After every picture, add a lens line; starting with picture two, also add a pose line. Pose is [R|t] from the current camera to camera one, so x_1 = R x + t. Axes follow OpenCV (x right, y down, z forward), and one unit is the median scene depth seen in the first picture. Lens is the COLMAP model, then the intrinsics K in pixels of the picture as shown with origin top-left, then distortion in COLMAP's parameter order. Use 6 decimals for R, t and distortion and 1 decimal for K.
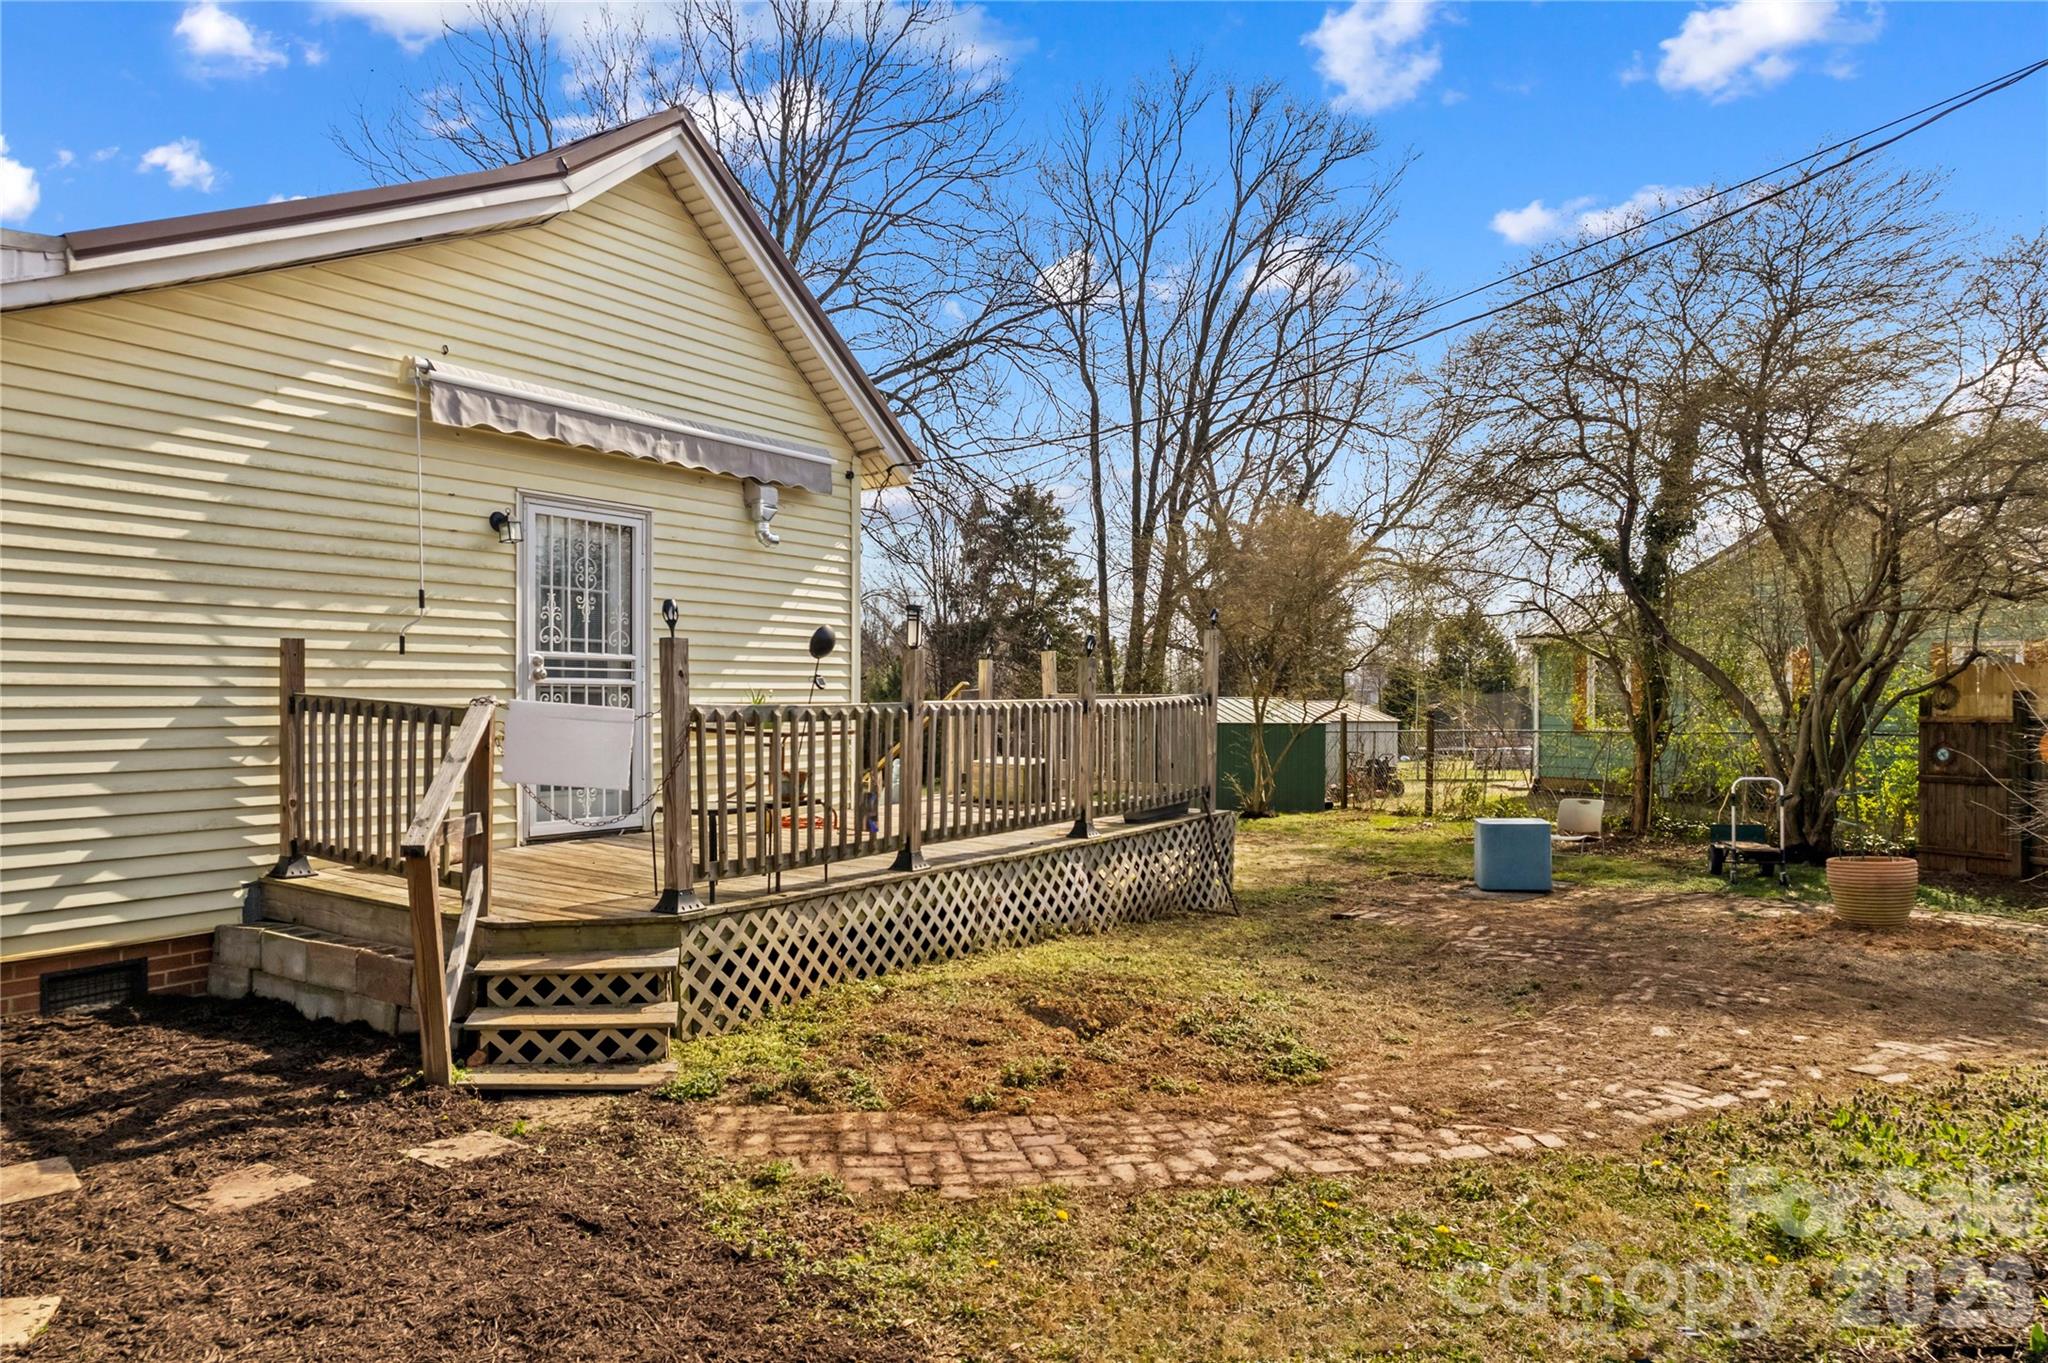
lens RADIAL K [[1348.8, 0, 1019.2], [0, 1348.8, 709.4], [0, 0, 1]] dist [-0.041197, 0.000158]
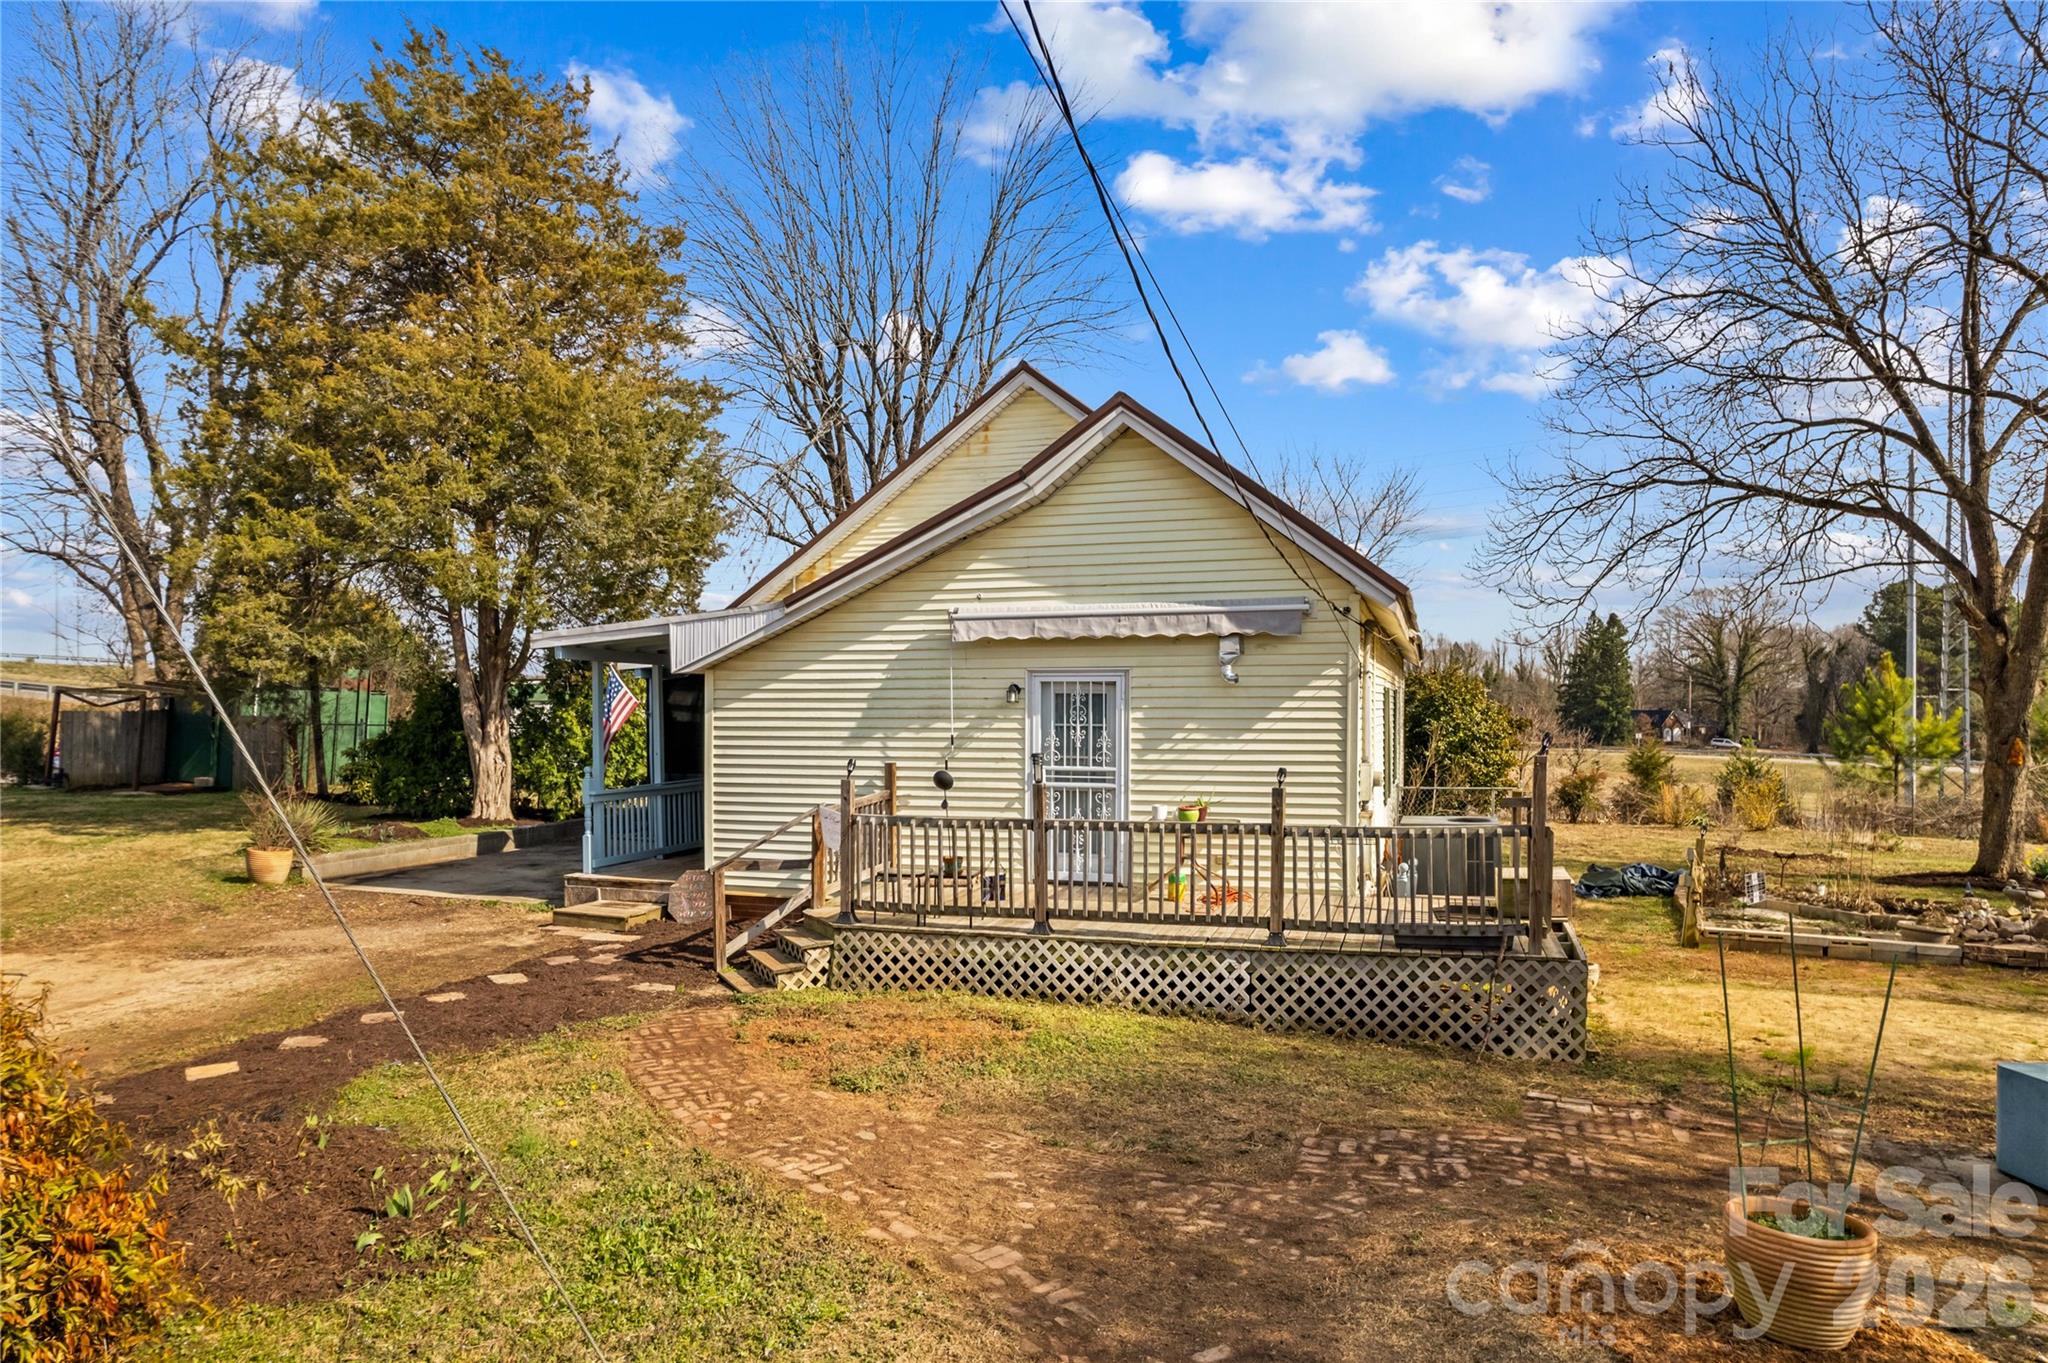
lens RADIAL K [[1348.8, 0, 1019.2], [0, 1348.8, 709.4], [0, 0, 1]] dist [-0.041197, 0.000158]
pose [[0.248350, 0.006501, -0.968649, 1.307297], [-0.008123, 0.999956, 0.004628, -0.128166], [0.968636, 0.006719, 0.248392, 0.606198]]
